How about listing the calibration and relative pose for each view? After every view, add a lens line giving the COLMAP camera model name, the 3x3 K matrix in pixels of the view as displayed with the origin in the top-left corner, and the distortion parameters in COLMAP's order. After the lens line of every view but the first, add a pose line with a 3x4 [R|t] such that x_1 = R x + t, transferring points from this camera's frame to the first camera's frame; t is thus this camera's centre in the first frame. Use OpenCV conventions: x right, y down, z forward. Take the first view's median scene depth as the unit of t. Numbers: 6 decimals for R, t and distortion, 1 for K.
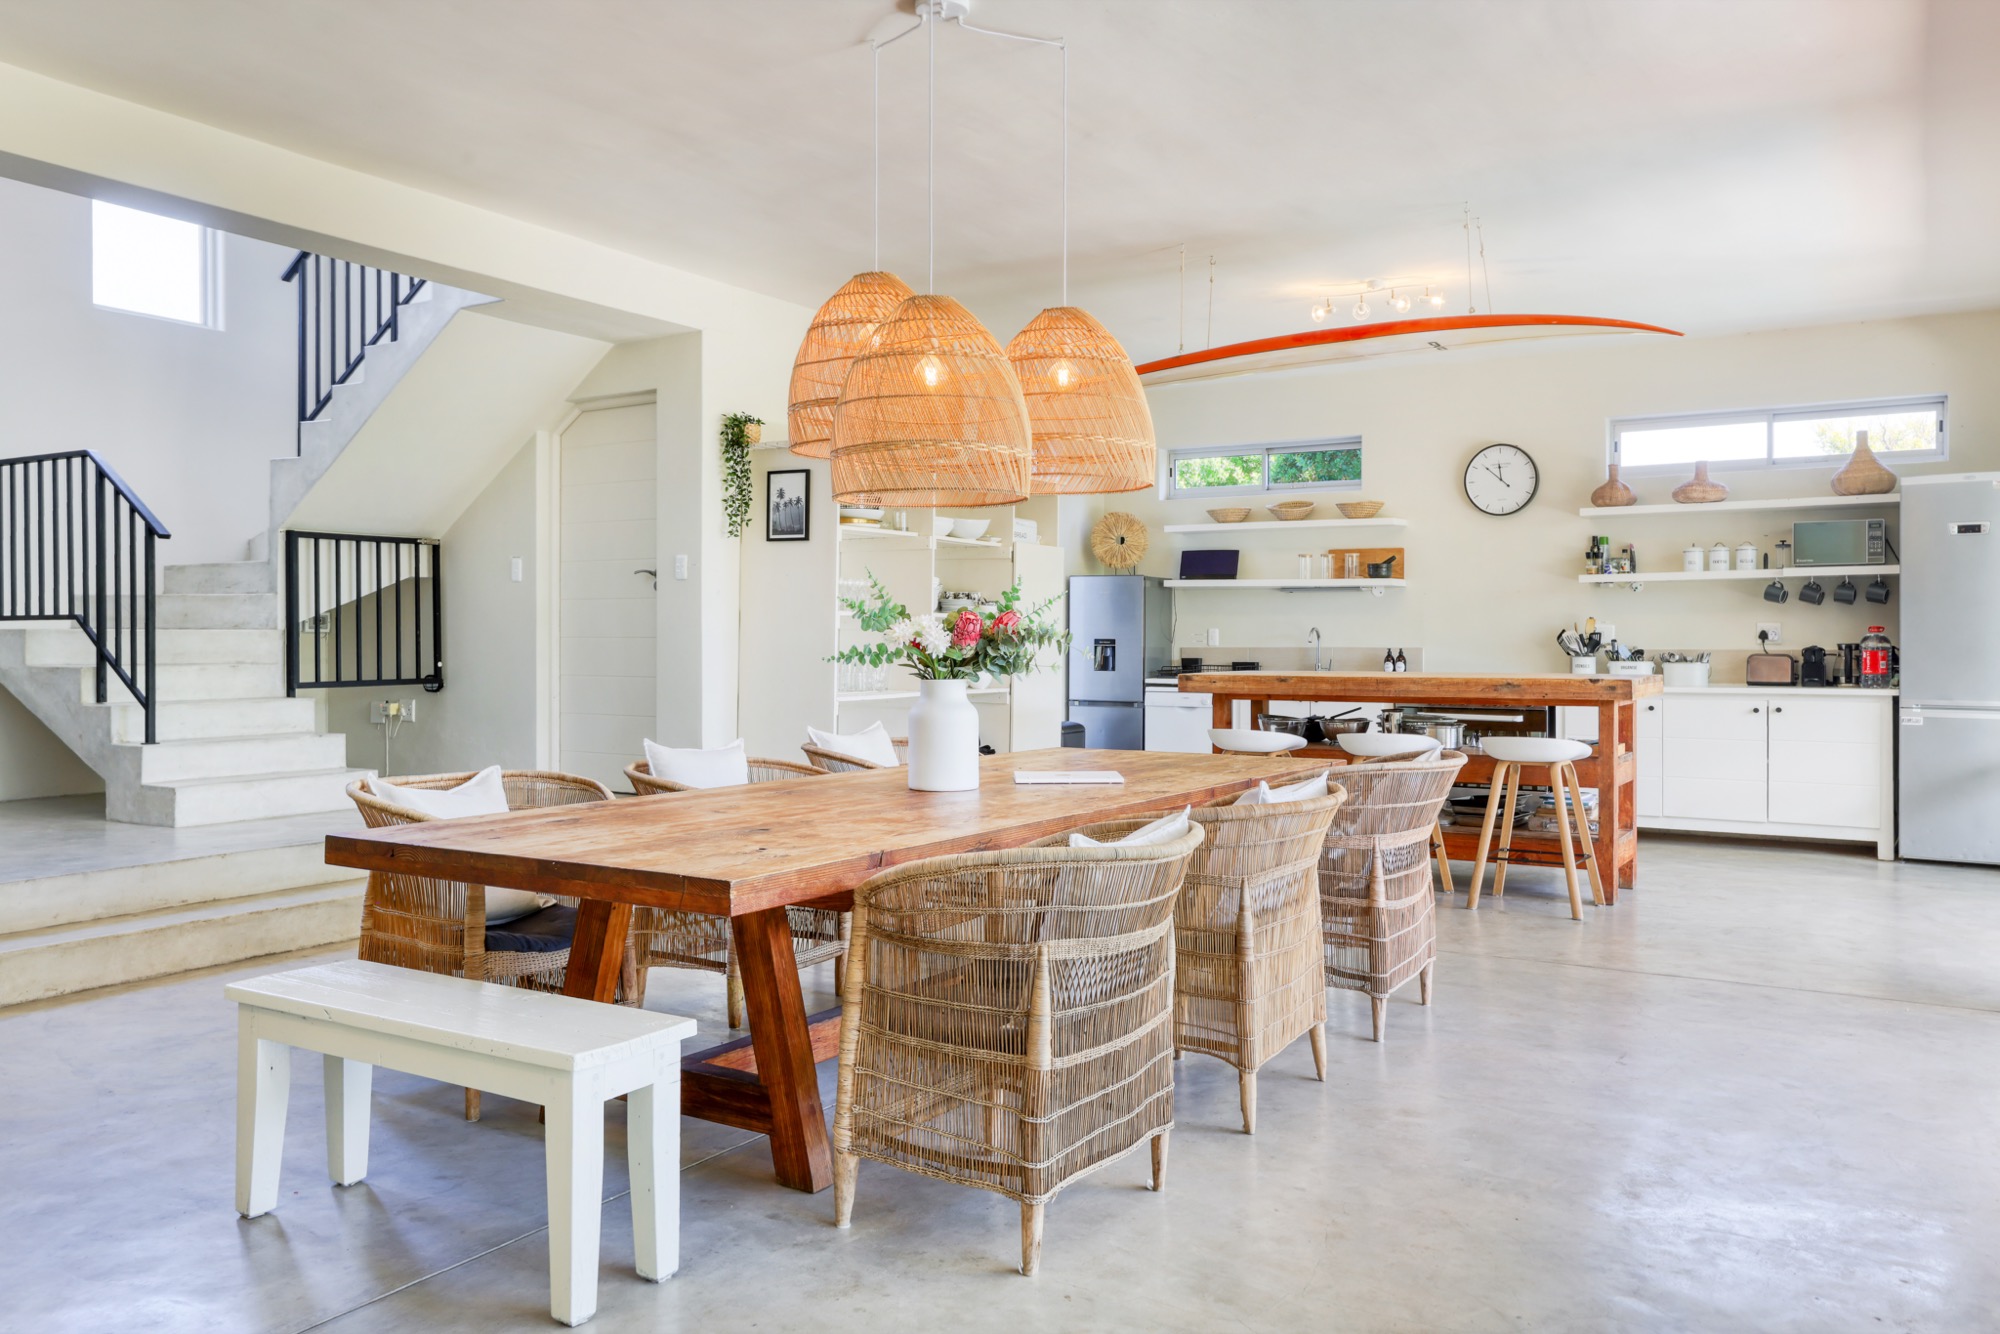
lens RADIAL K [[1475.0, 0, 1010.1], [0, 1475.0, 663.8], [0, 0, 1]] dist [-0.001774, 0.004140]
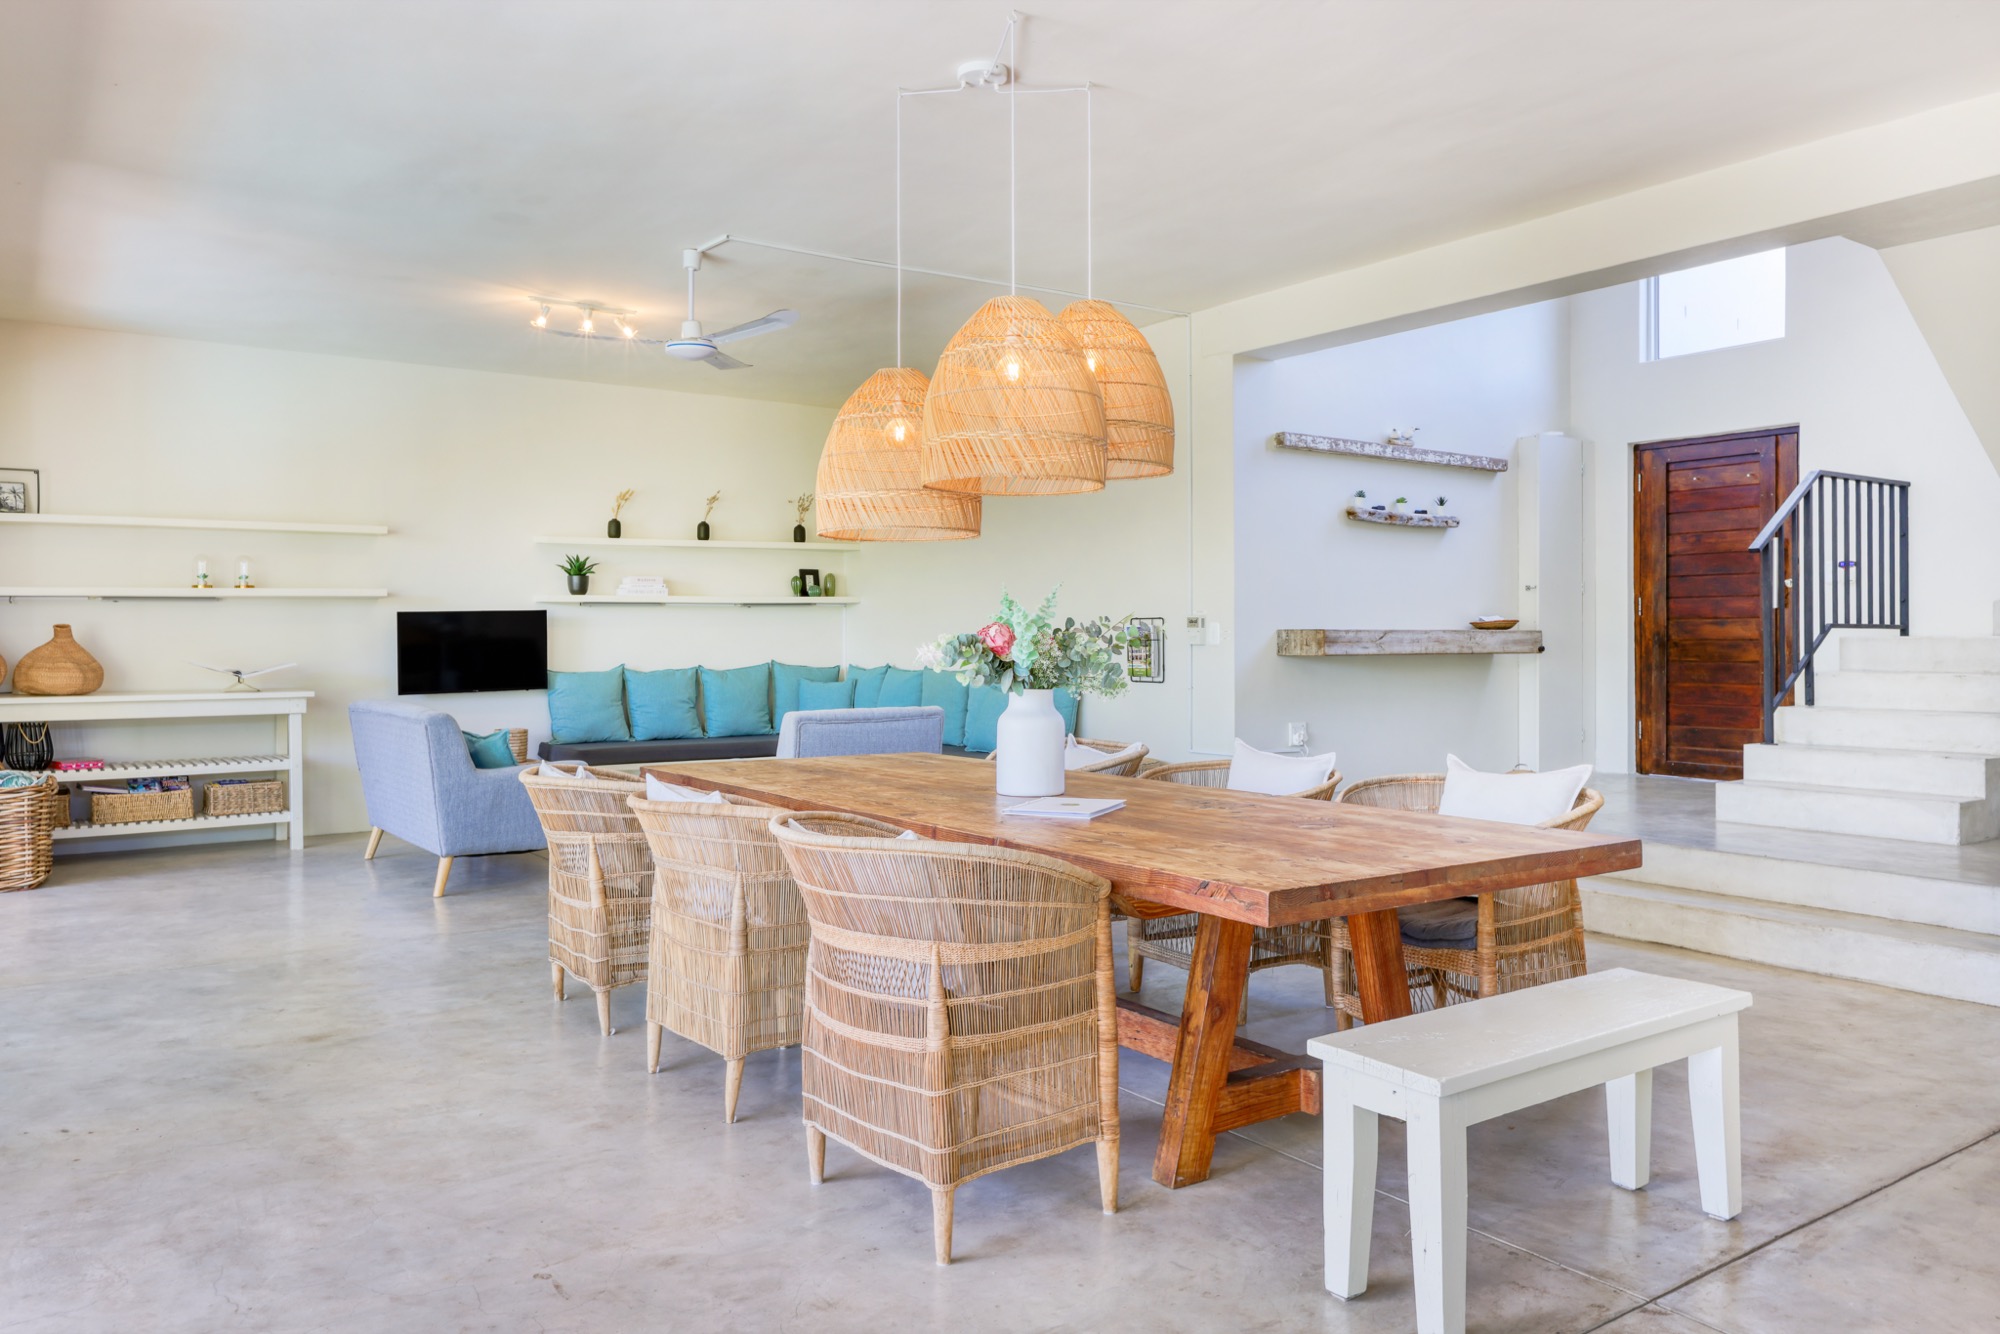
lens RADIAL K [[1369.9, 0, 985.9], [0, 1369.9, 624.4], [0, 0, 1]] dist [0.011824, 0.002944]
pose [[-0.379078, -0.008766, -0.925323, 0.477038], [-0.018322, 0.999830, -0.001966, -0.018030], [0.925183, 0.016209, -0.379174, 0.732622]]
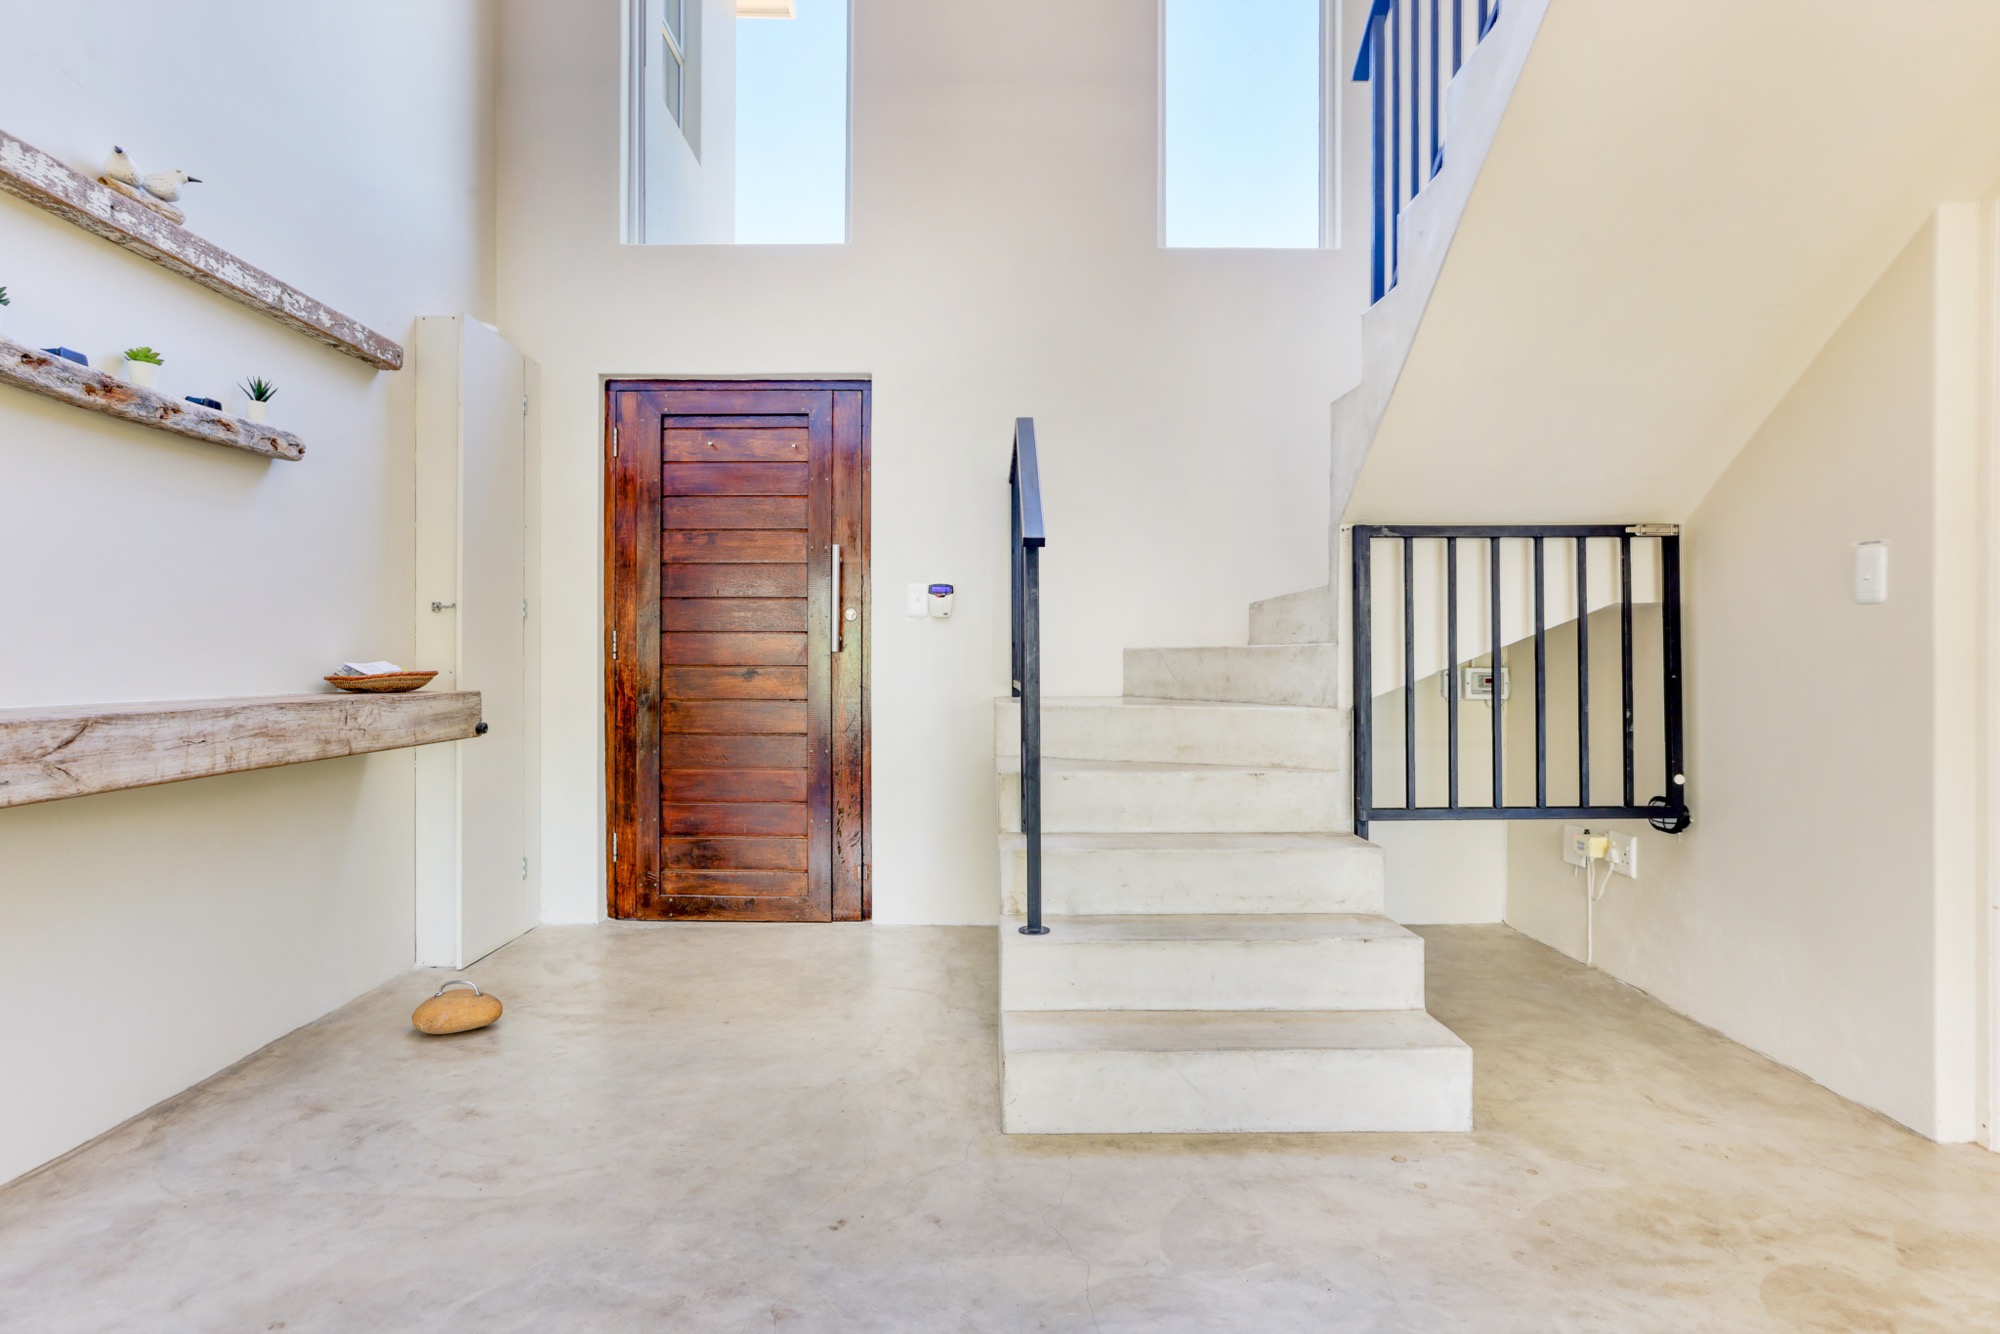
lens RADIAL K [[1097.6, 0, 1004.0], [0, 1097.6, 657.2], [0, 0, 1]] dist [0.006899, 0.006506]
pose [[0.547147, -0.003716, -0.837028, -0.219568], [-0.015564, 0.999772, -0.014612, -0.034161], [0.836892, 0.021022, 0.546964, 0.661526]]
